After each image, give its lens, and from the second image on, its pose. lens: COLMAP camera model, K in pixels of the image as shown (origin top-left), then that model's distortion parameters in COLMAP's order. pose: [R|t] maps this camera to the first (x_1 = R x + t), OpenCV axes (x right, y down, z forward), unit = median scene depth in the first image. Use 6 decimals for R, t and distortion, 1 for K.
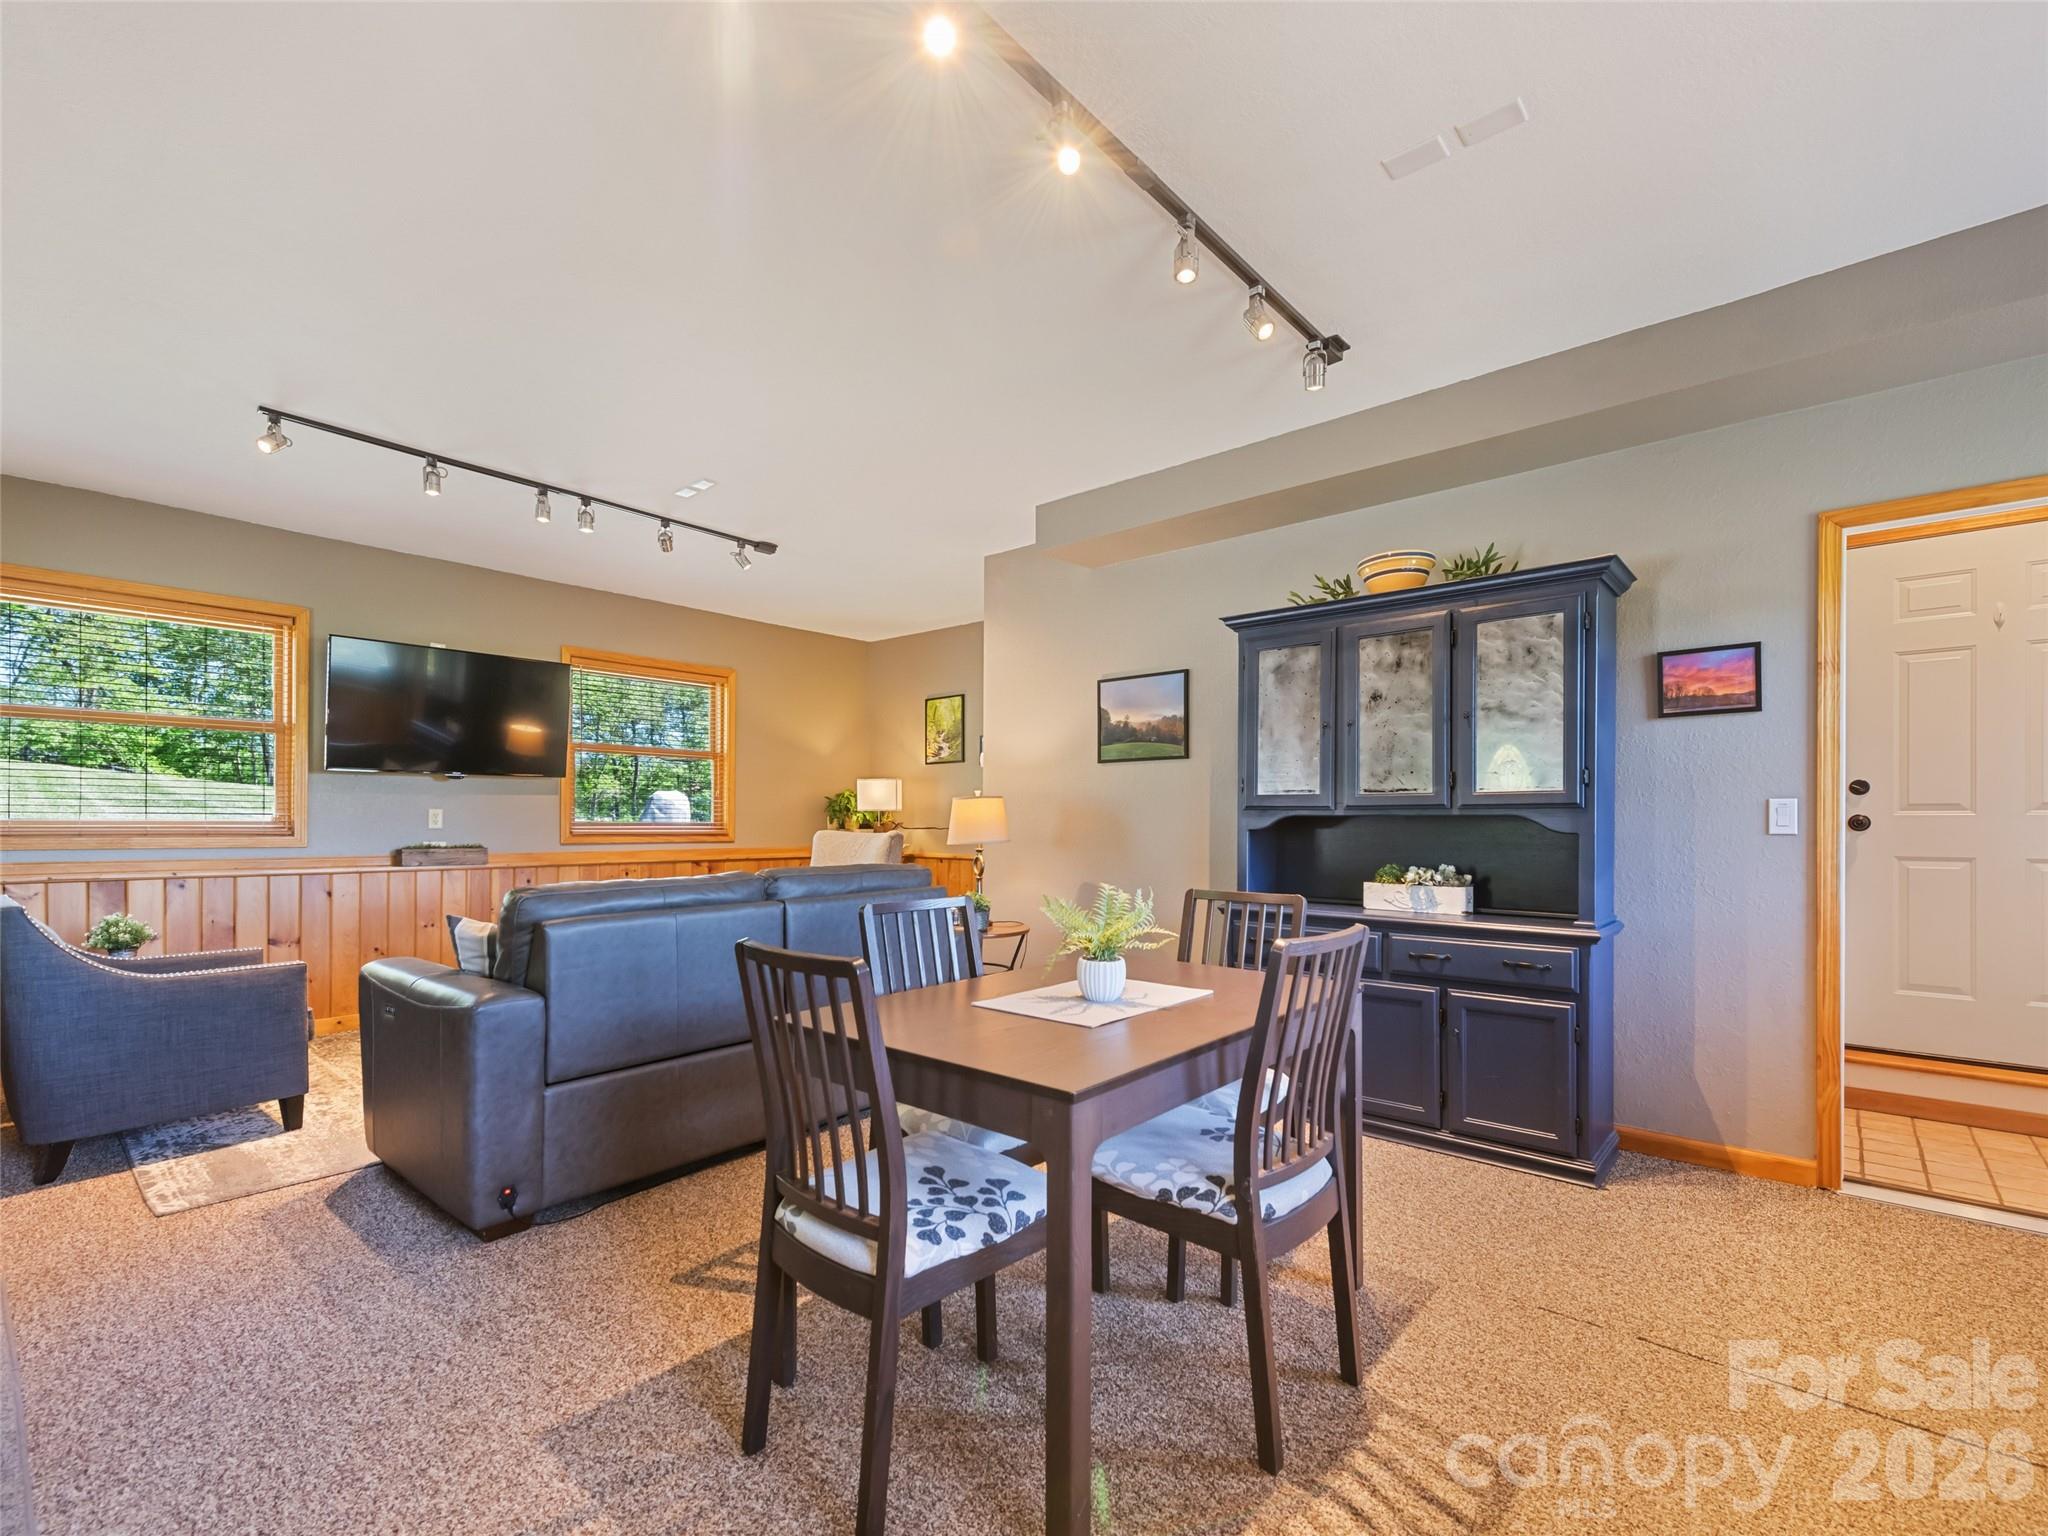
lens RADIAL K [[915.3, 0, 1026.1], [0, 915.3, 819.0], [0, 0, 1]] dist [0.002349, -0.000253]
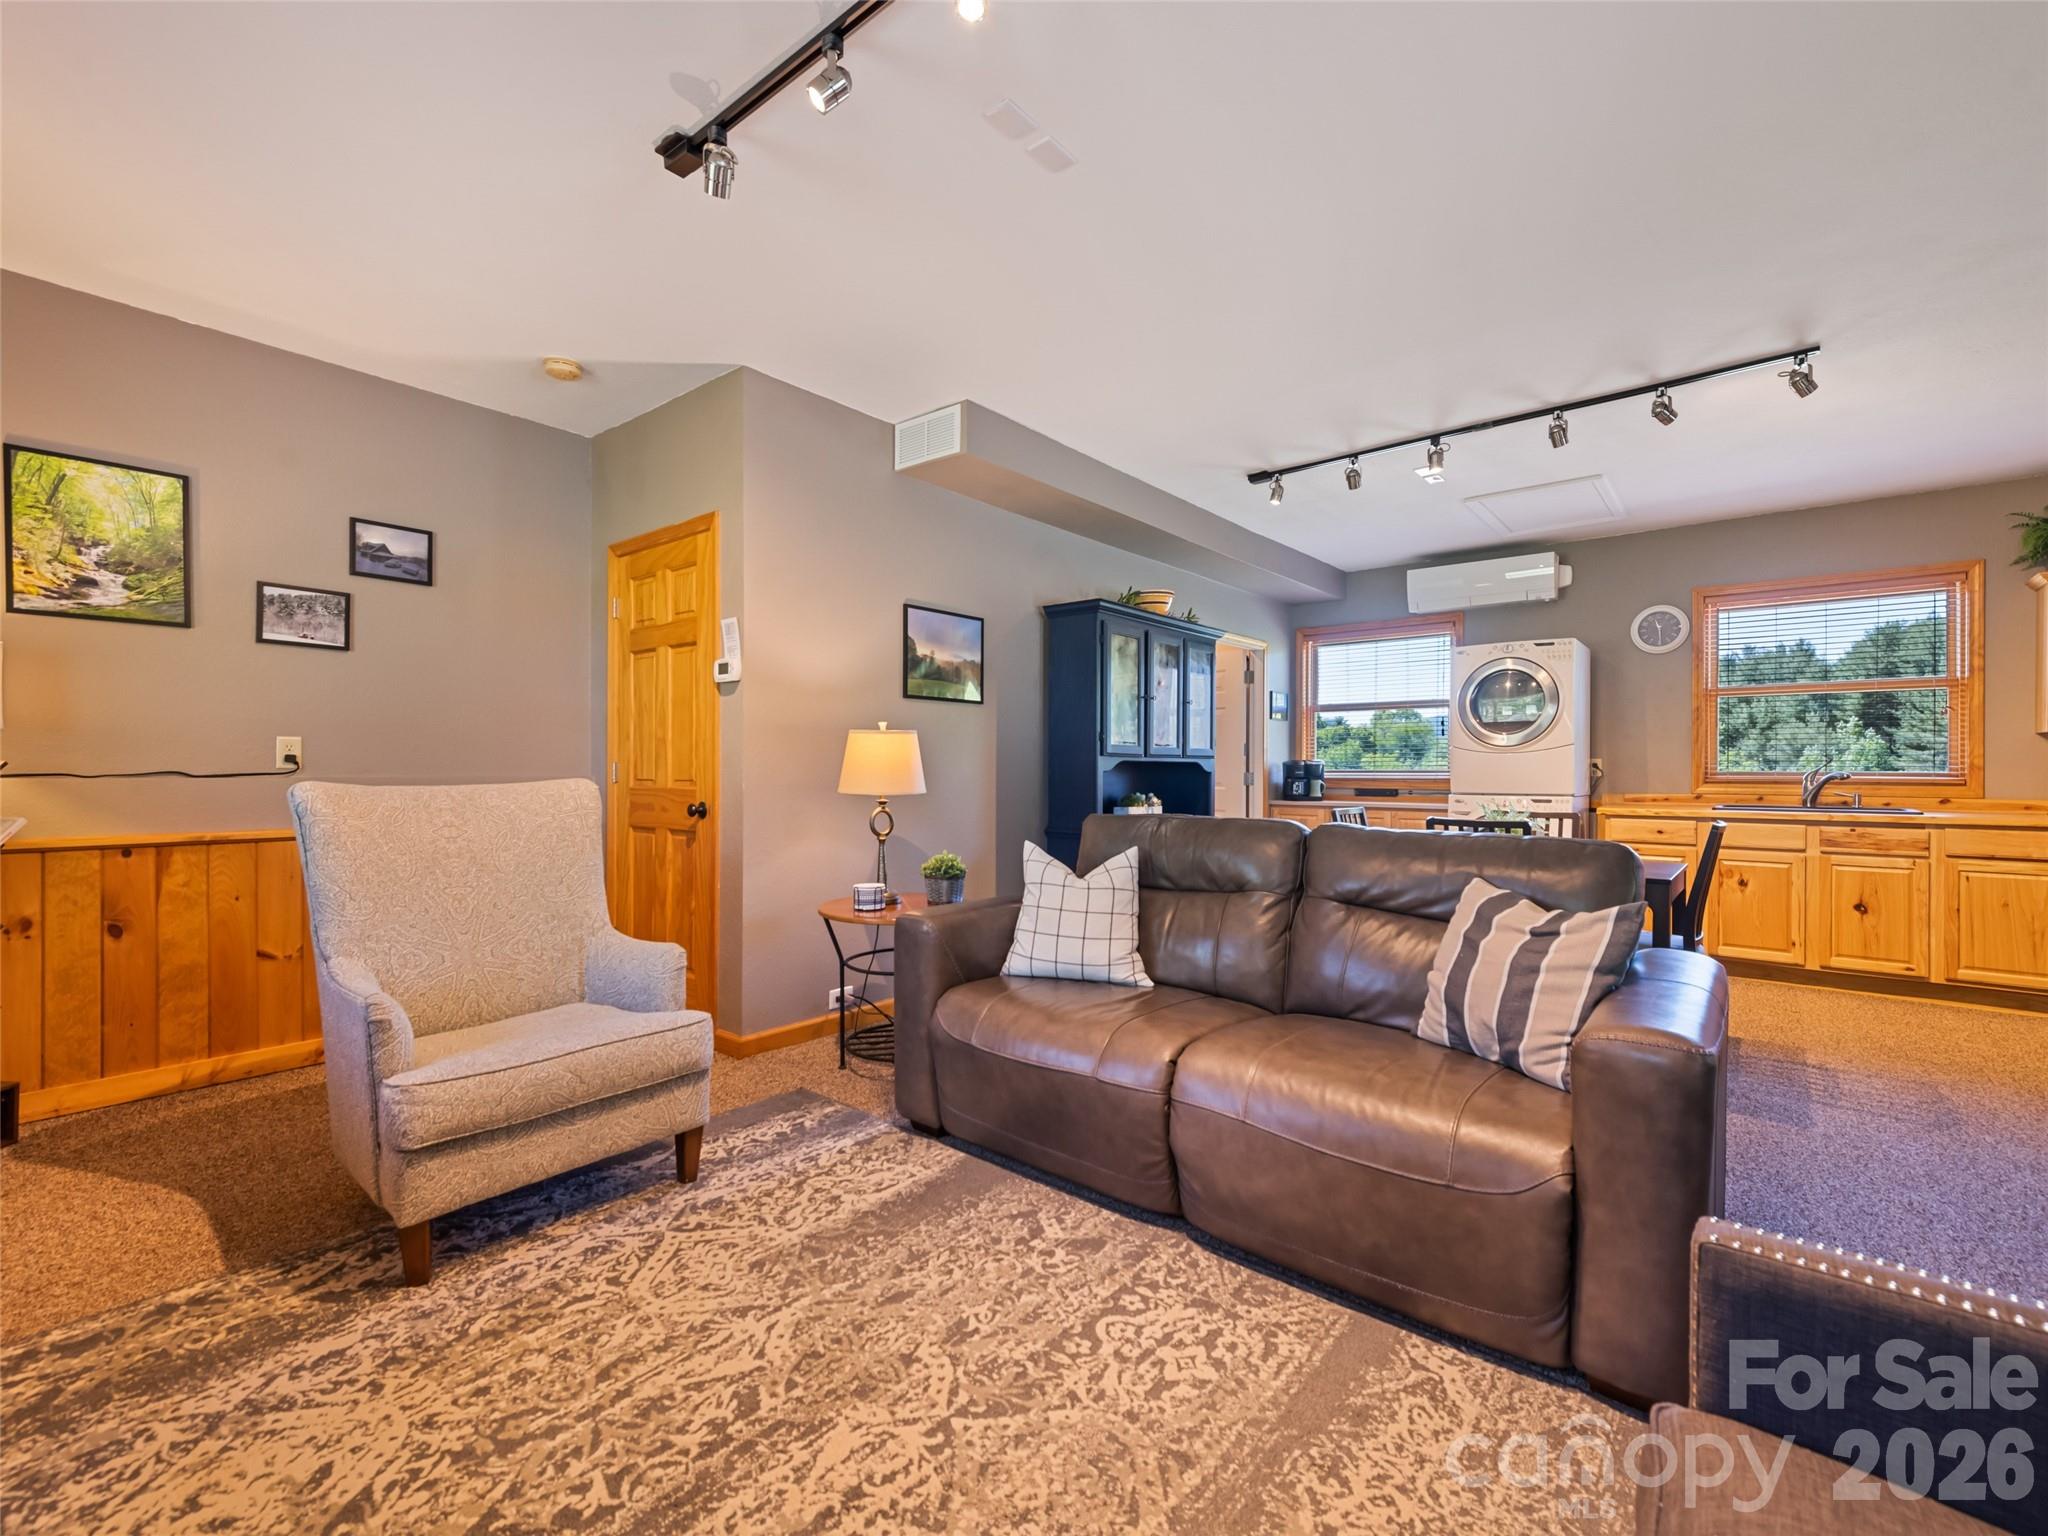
lens RADIAL K [[904.2, 0, 1020.0], [0, 904.2, 766.8], [0, 0, 1]] dist [0.019102, -0.005956]
pose [[-0.016224, -0.000729, 0.999868, -0.867989], [-0.007943, 0.999968, 0.000600, 0.004792], [-0.999837, -0.007932, -0.016230, 0.983069]]
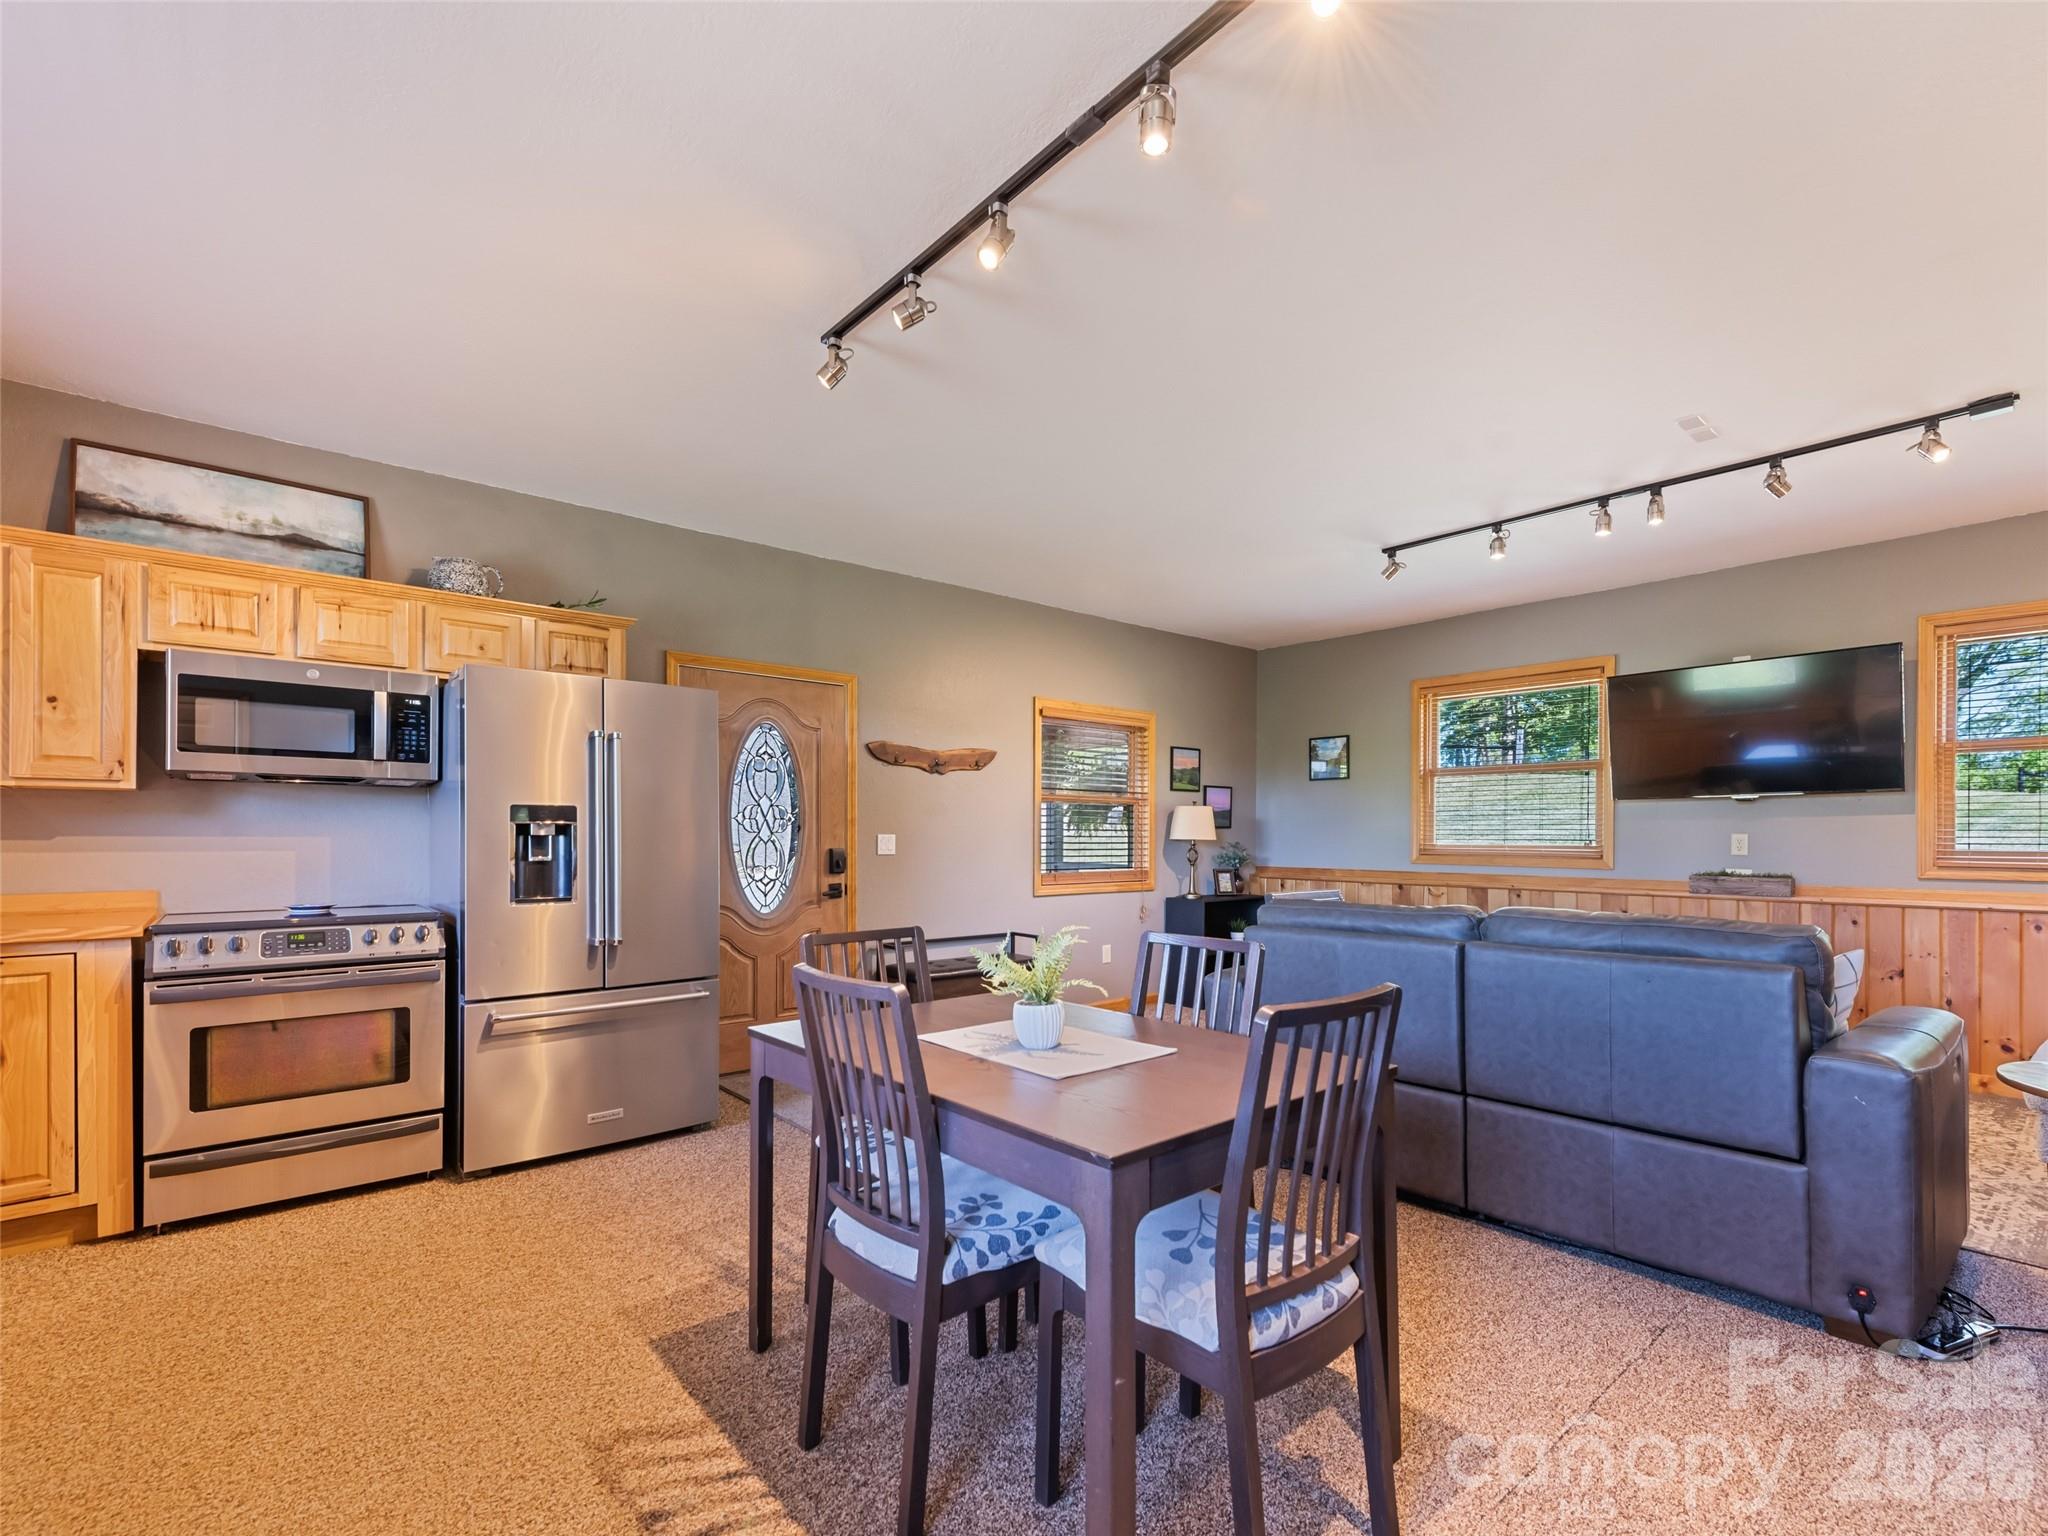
lens RADIAL K [[920.8, 0, 1026.2], [0, 920.8, 833.6], [0, 0, 1]] dist [0.019070, -0.007168]
pose [[-0.153459, -0.005949, -0.988137, 0.501395], [0.000548, 0.999981, -0.006105, -0.007215], [0.988155, -0.001478, -0.153453, 0.534055]]
